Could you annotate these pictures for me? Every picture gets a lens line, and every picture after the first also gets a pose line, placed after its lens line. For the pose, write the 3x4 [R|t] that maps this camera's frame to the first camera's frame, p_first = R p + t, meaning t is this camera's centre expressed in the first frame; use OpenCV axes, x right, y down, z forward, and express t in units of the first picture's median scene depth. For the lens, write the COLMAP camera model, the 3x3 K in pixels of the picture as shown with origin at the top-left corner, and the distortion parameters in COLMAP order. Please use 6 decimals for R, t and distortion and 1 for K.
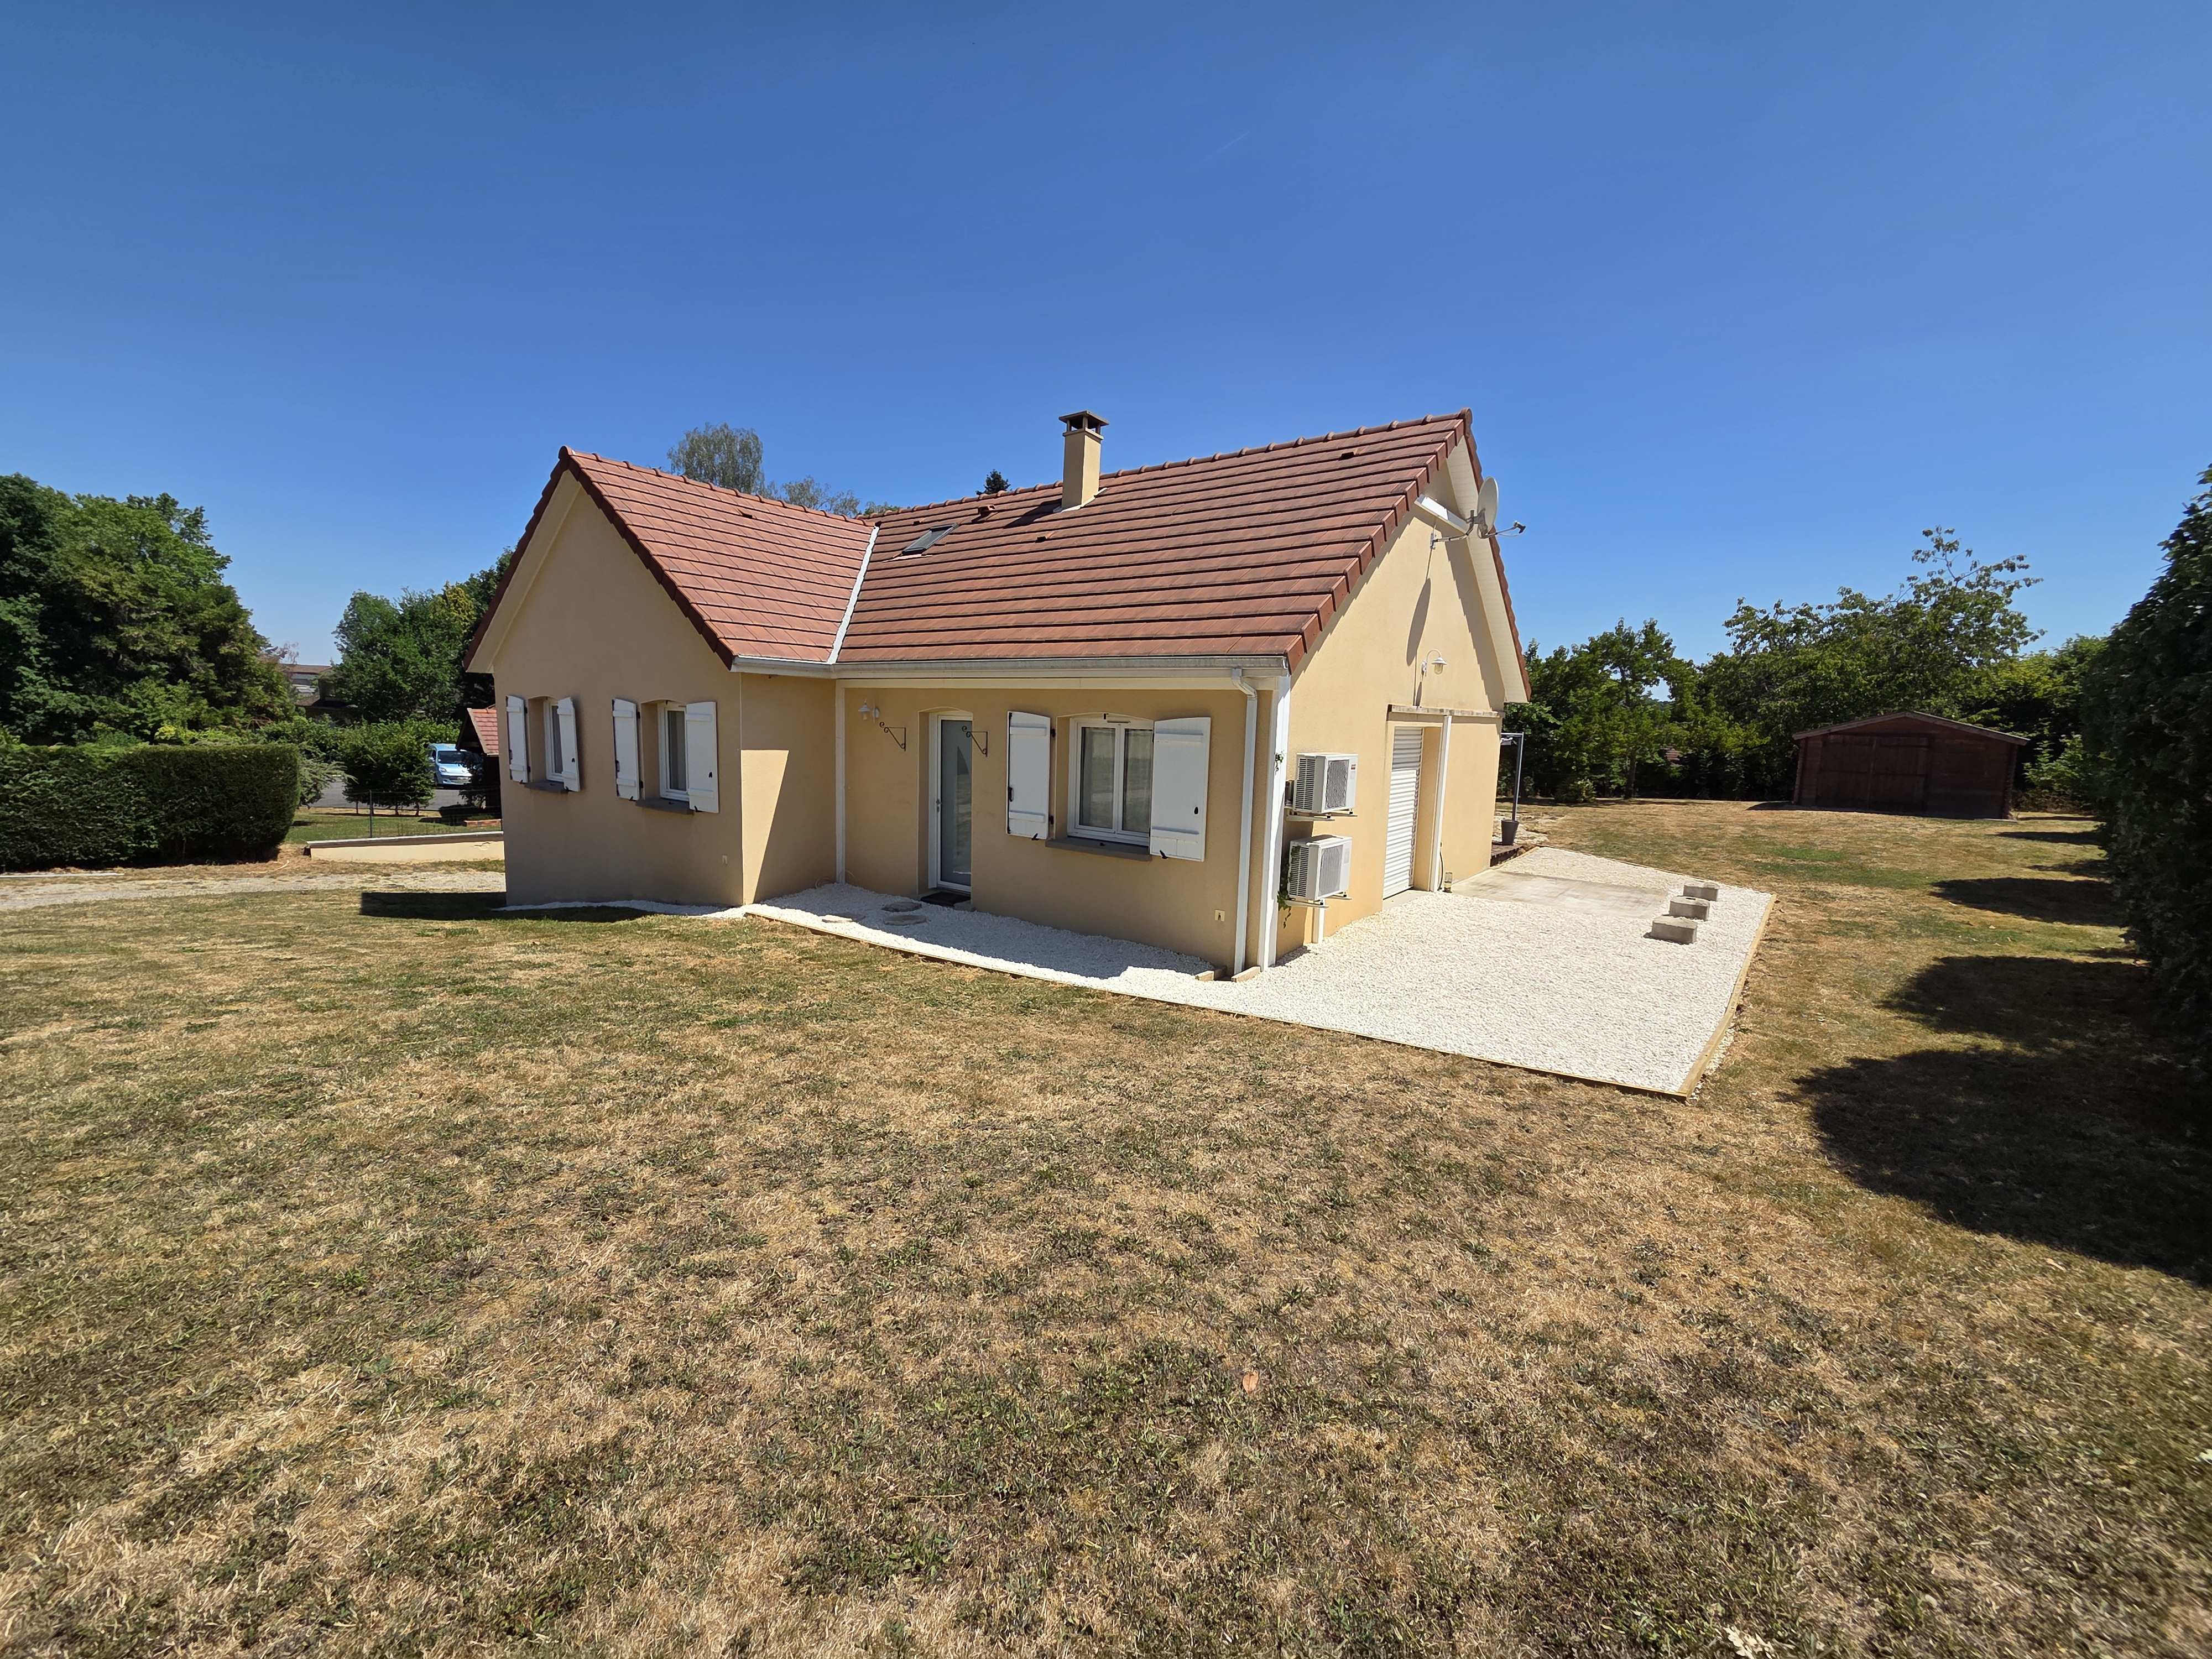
lens RADIAL K [[891.5, 0, 1094.7], [0, 891.5, 829.1], [0, 0, 1]] dist [0.007110, -0.002878]
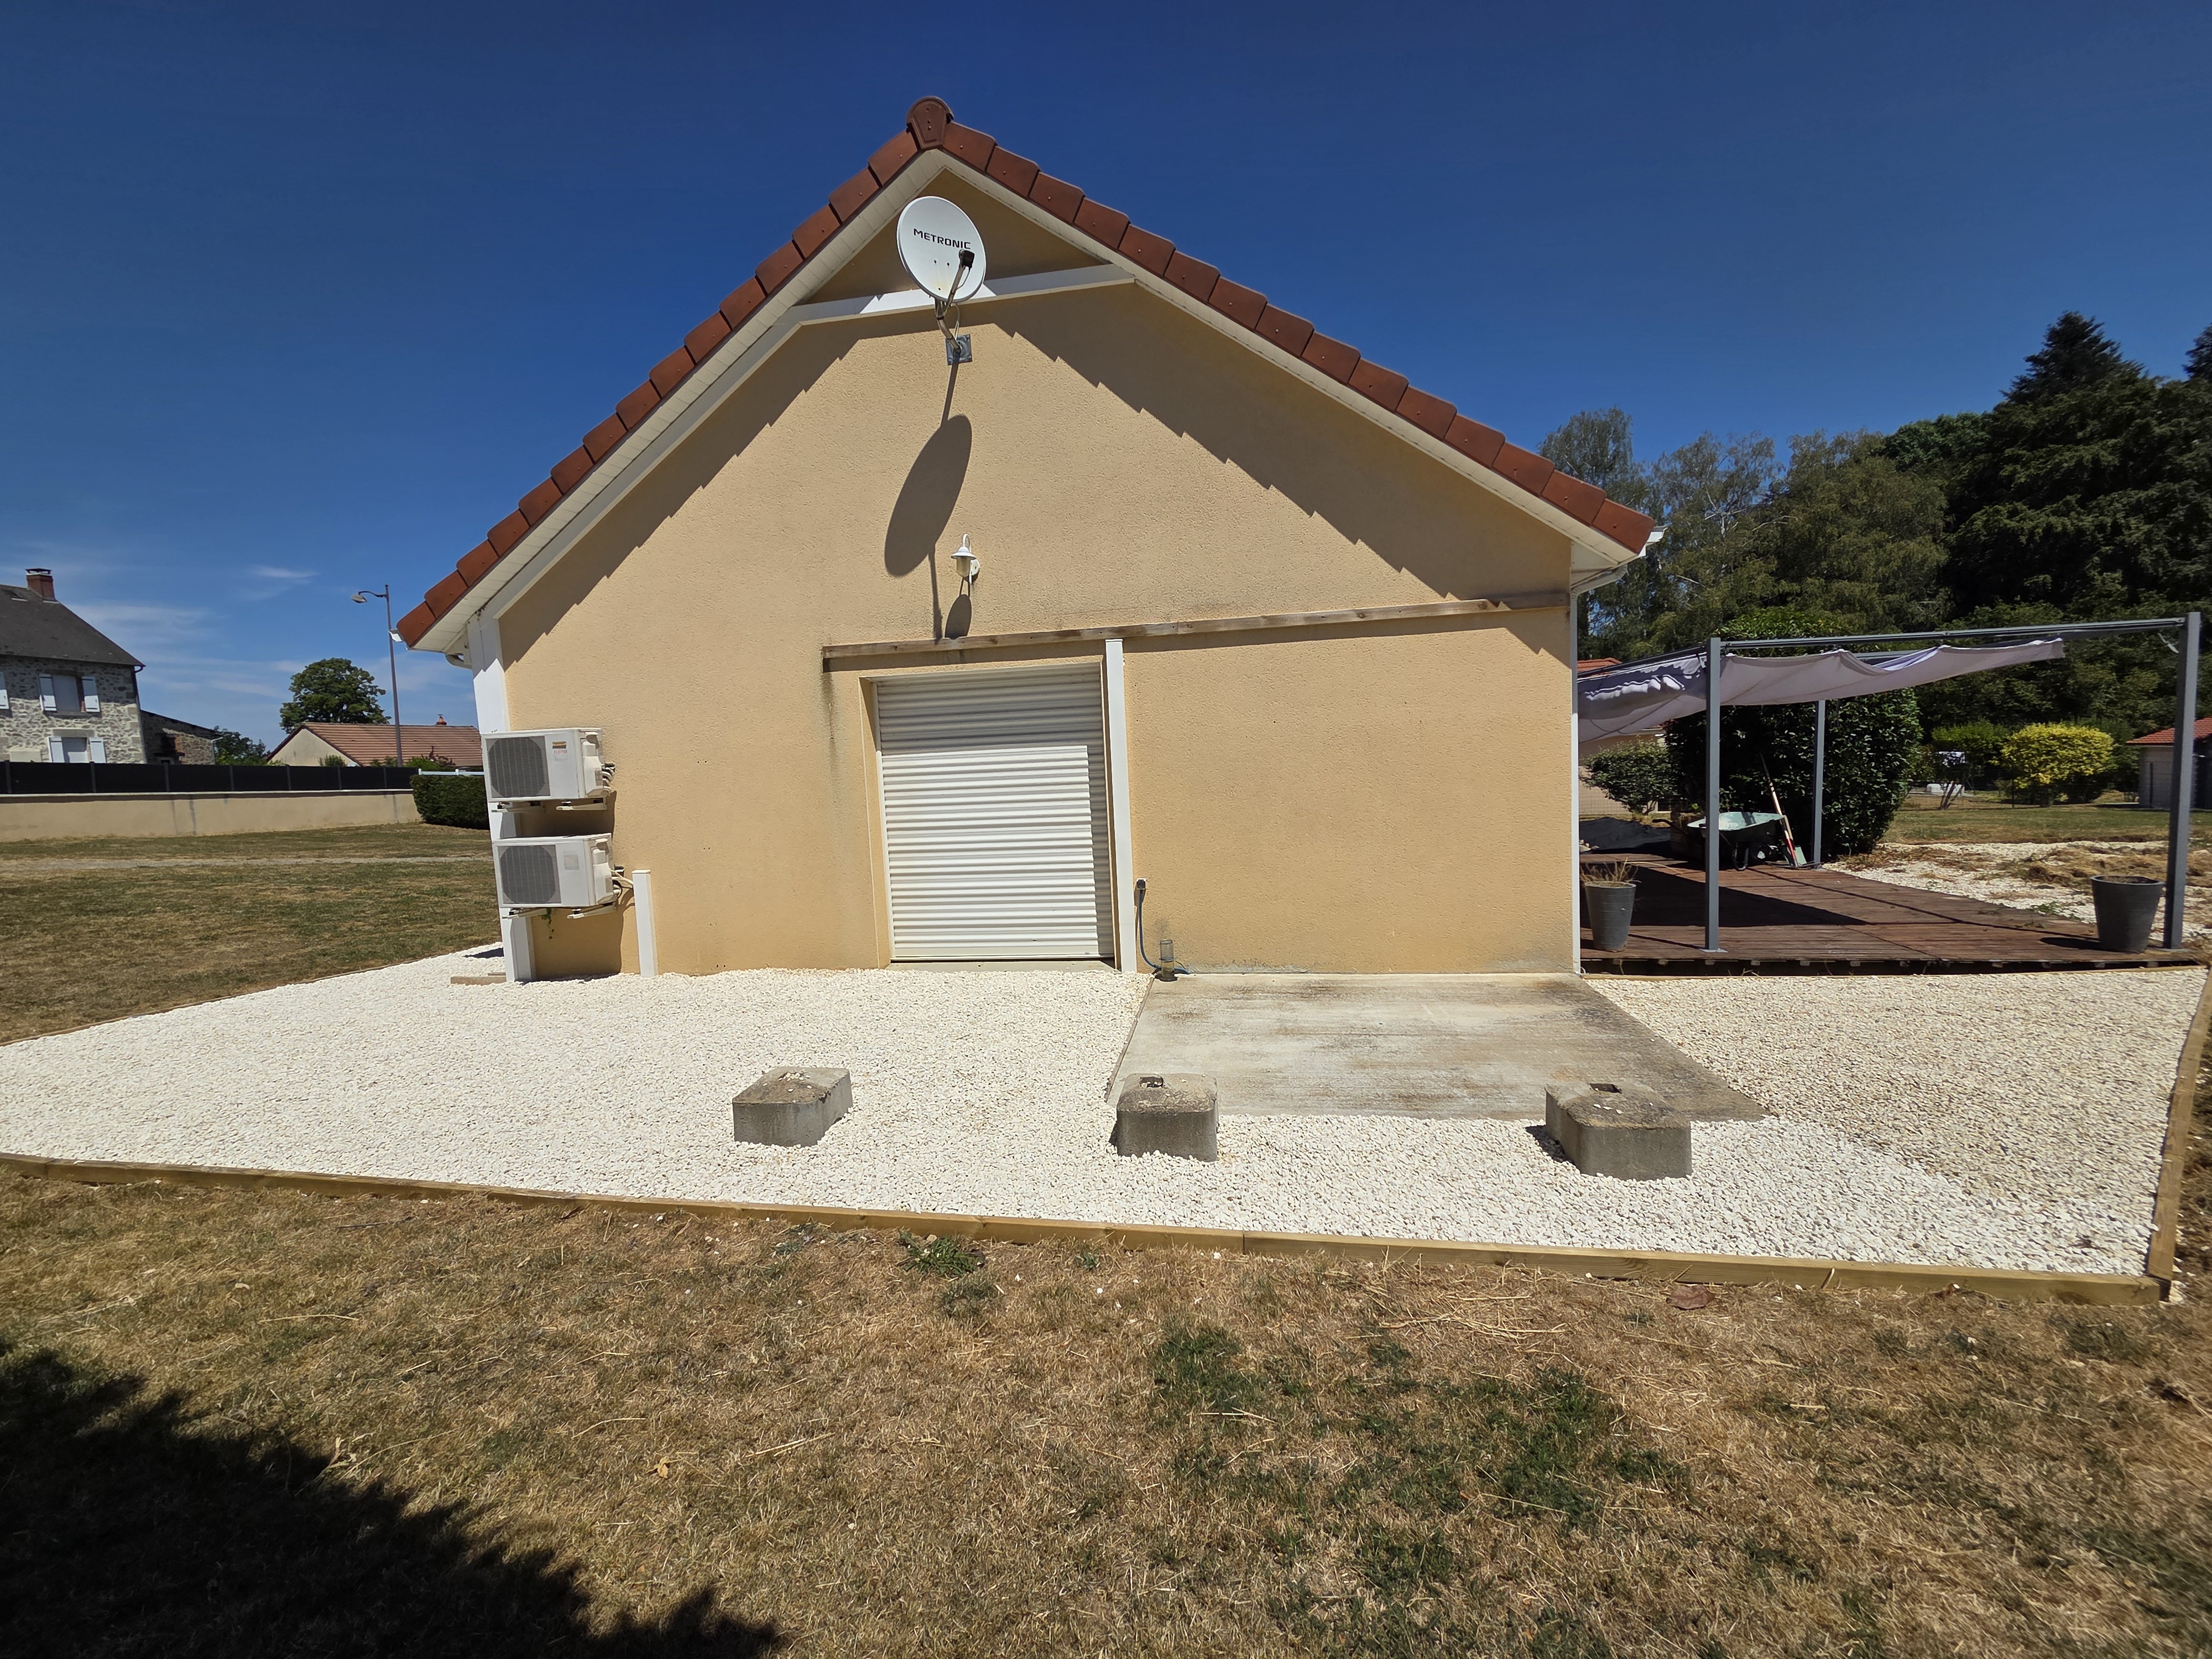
lens RADIAL K [[891.5, 0, 1097.7], [0, 891.5, 827.5], [0, 0, 1]] dist [0.007110, -0.002878]
pose [[0.489075, 0.025133, -0.871880, 0.967968], [-0.048852, 0.998805, 0.001388, -0.017595], [0.870873, 0.041915, 0.489718, 0.832678]]
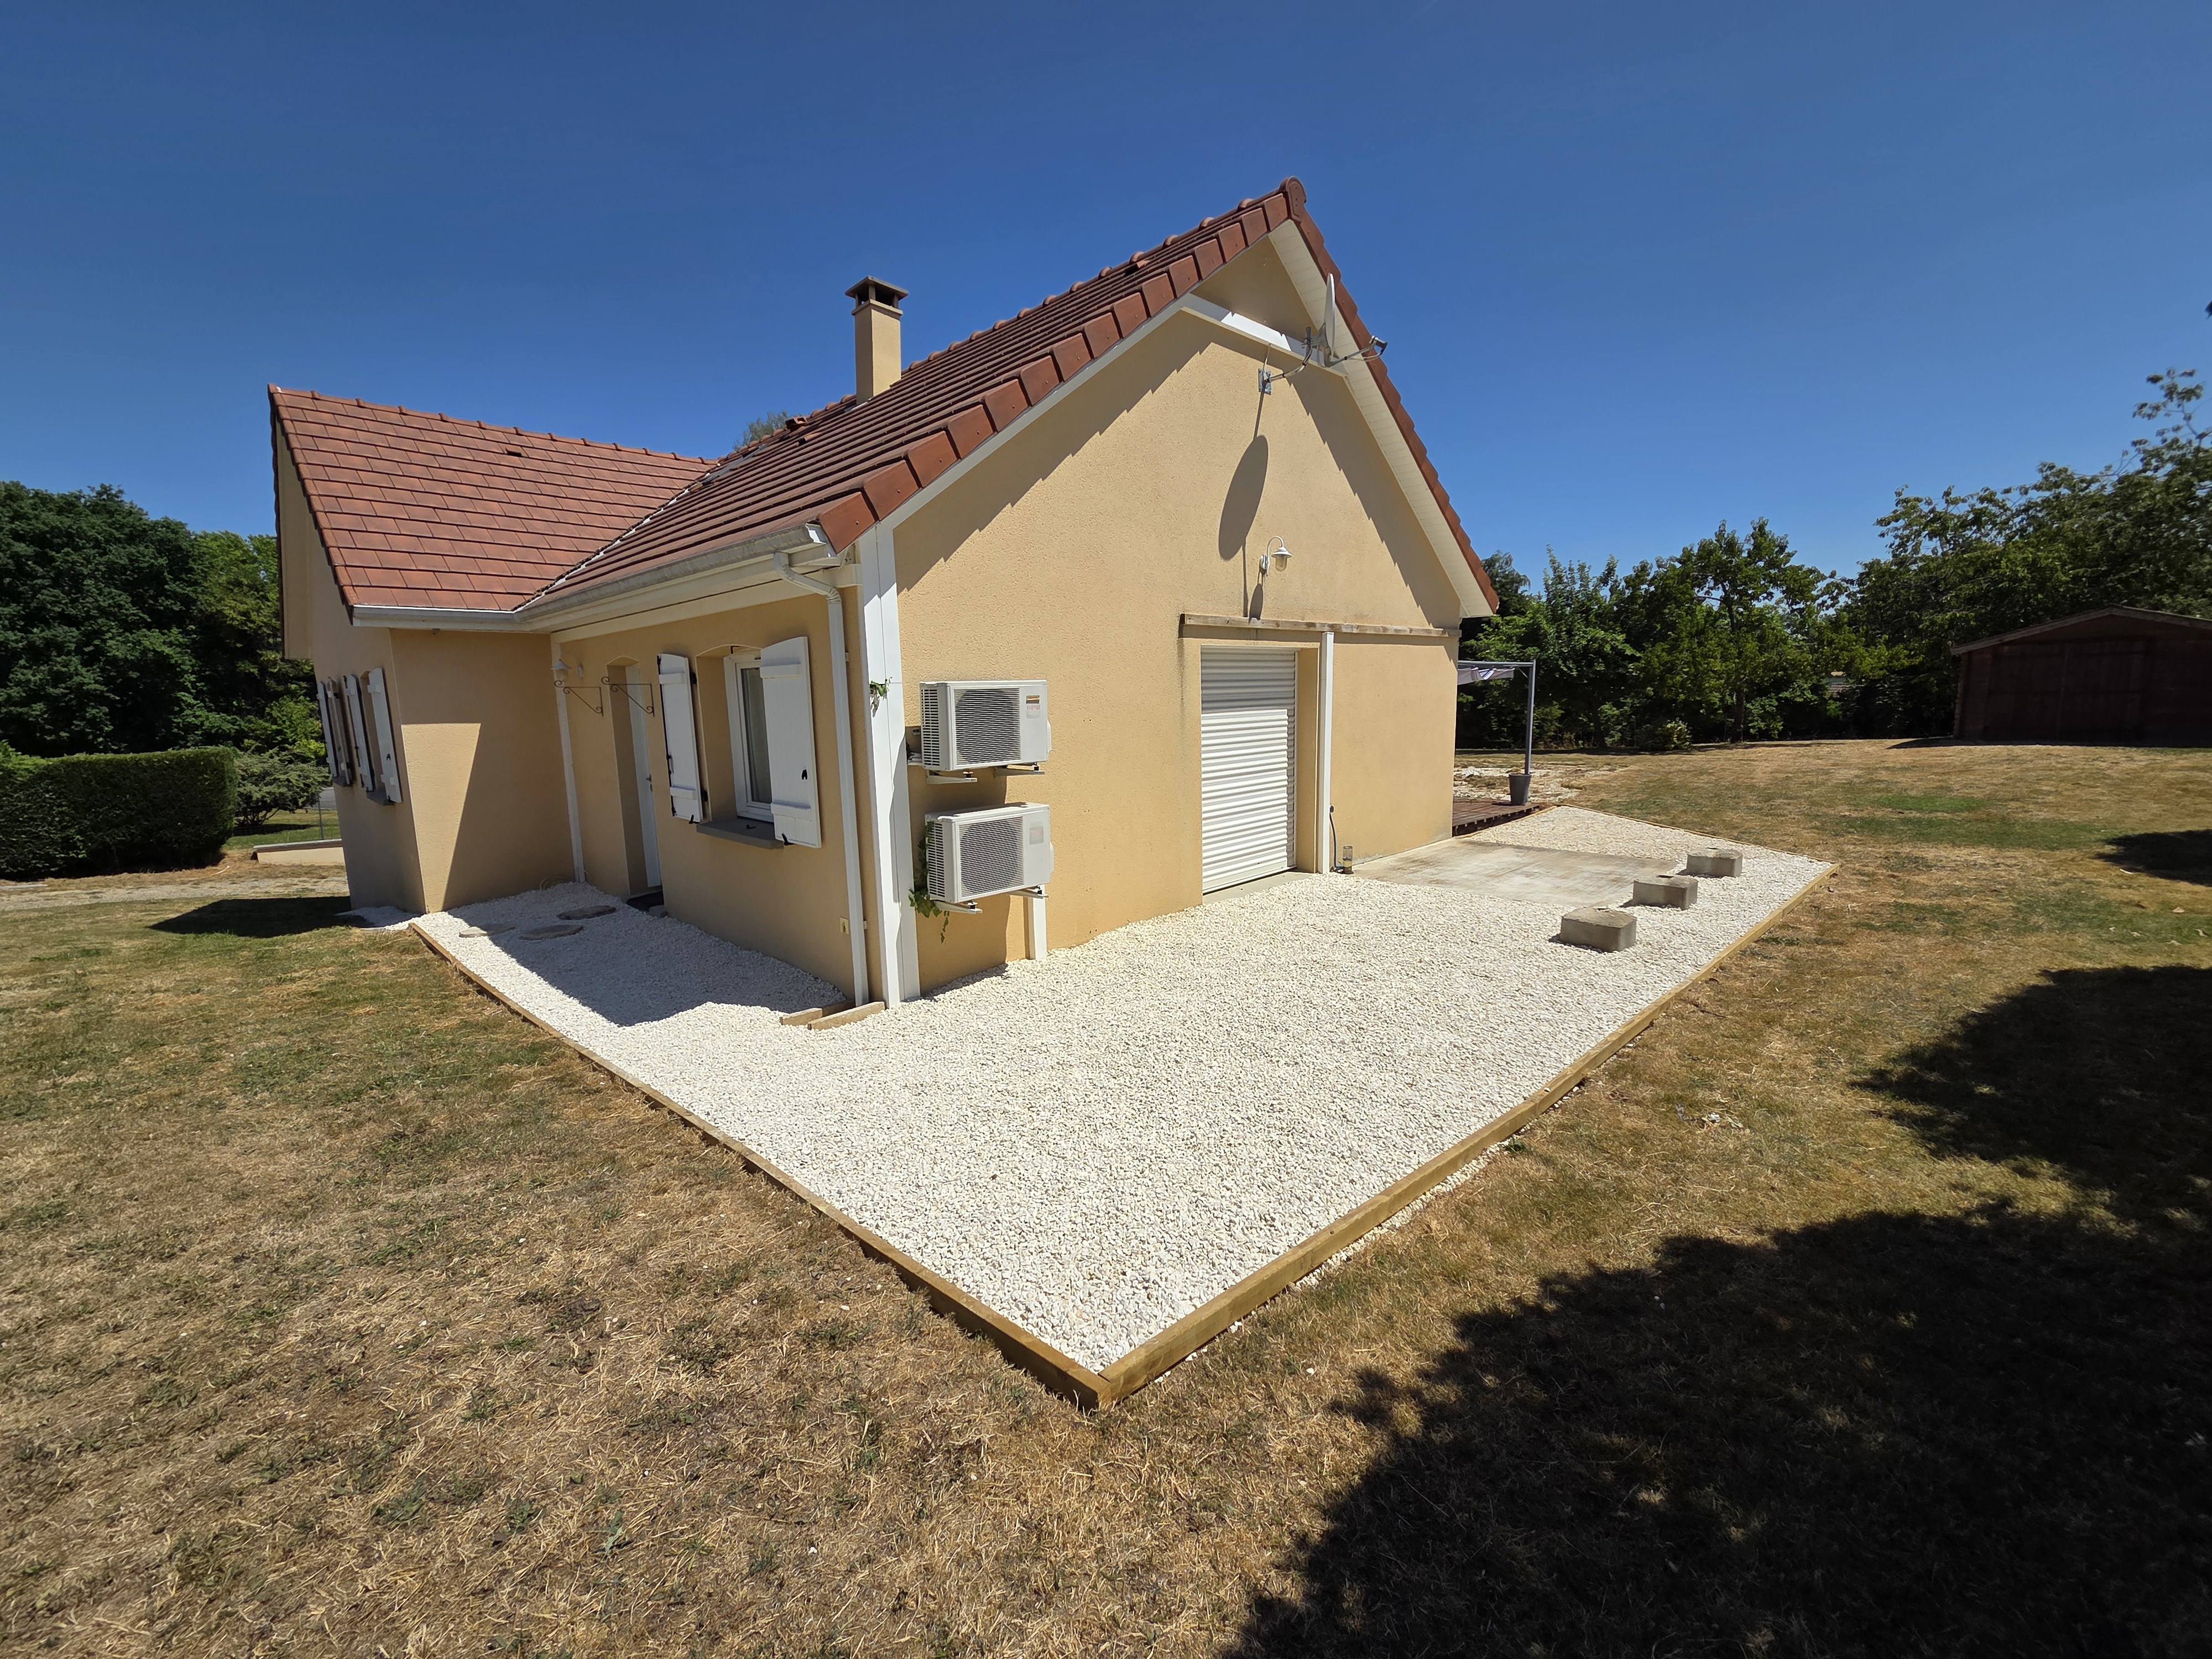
lens RADIAL K [[891.5, 0, 1093.9], [0, 891.5, 829.1], [0, 0, 1]] dist [0.007110, -0.002878]
pose [[0.989419, -0.032924, -0.141303, 0.344938], [0.036731, 0.999027, 0.024416, 0.009989], [0.140362, -0.029348, 0.989665, 0.278393]]
